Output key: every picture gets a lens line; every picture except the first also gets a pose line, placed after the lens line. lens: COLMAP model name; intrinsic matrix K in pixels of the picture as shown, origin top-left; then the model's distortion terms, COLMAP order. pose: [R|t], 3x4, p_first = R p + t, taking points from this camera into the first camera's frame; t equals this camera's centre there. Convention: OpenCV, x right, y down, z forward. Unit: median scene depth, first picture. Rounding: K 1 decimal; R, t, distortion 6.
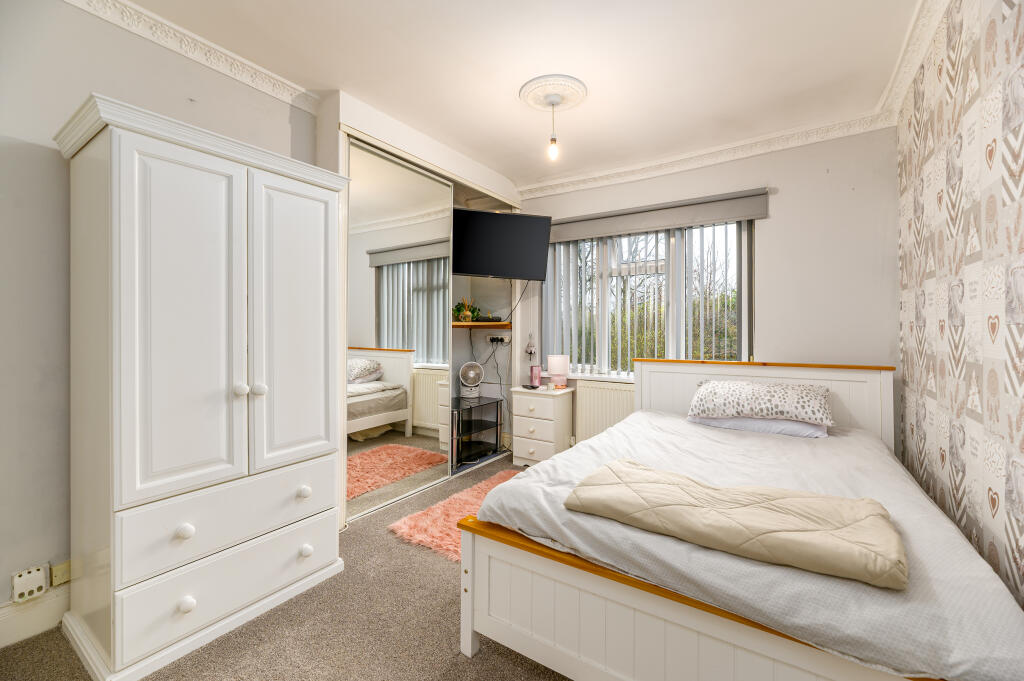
lens RADIAL K [[419.3, 0, 512.9], [0, 419.3, 327.0], [0, 0, 1]] dist [-0.001660, -0.000135]
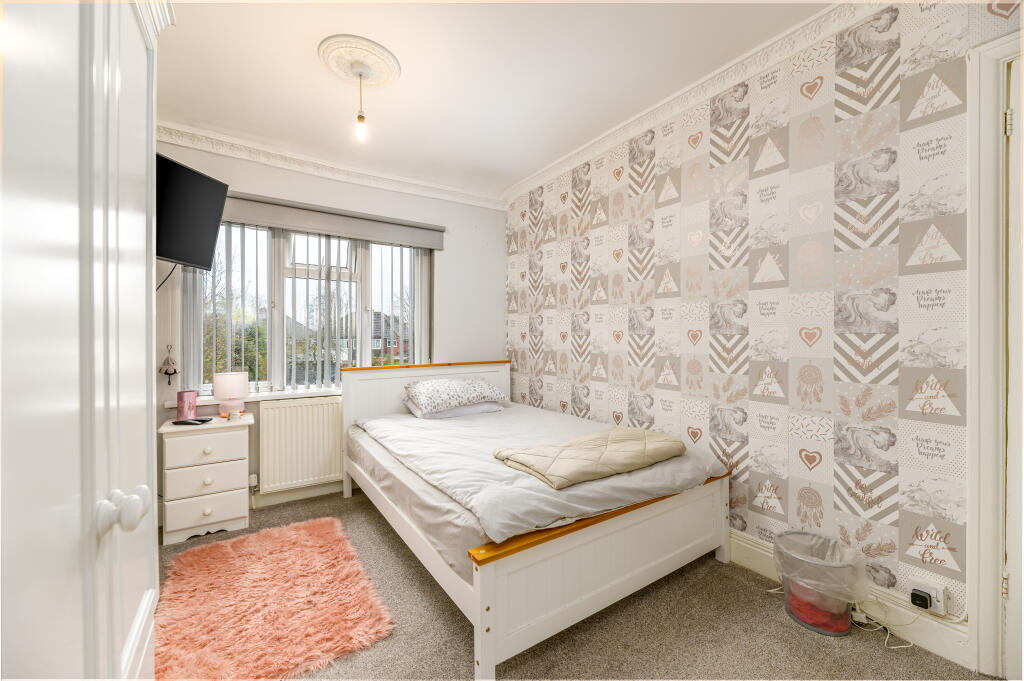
lens RADIAL K [[406.0, 0, 512.0], [0, 406.0, 340.5], [0, 0, 1]] dist [-0.000464, -0.000059]
pose [[0.389515, -0.007974, 0.920986, -0.539393], [-0.003107, 0.999945, 0.009972, 0.001950], [-0.921015, -0.006746, 0.389469, 0.377416]]
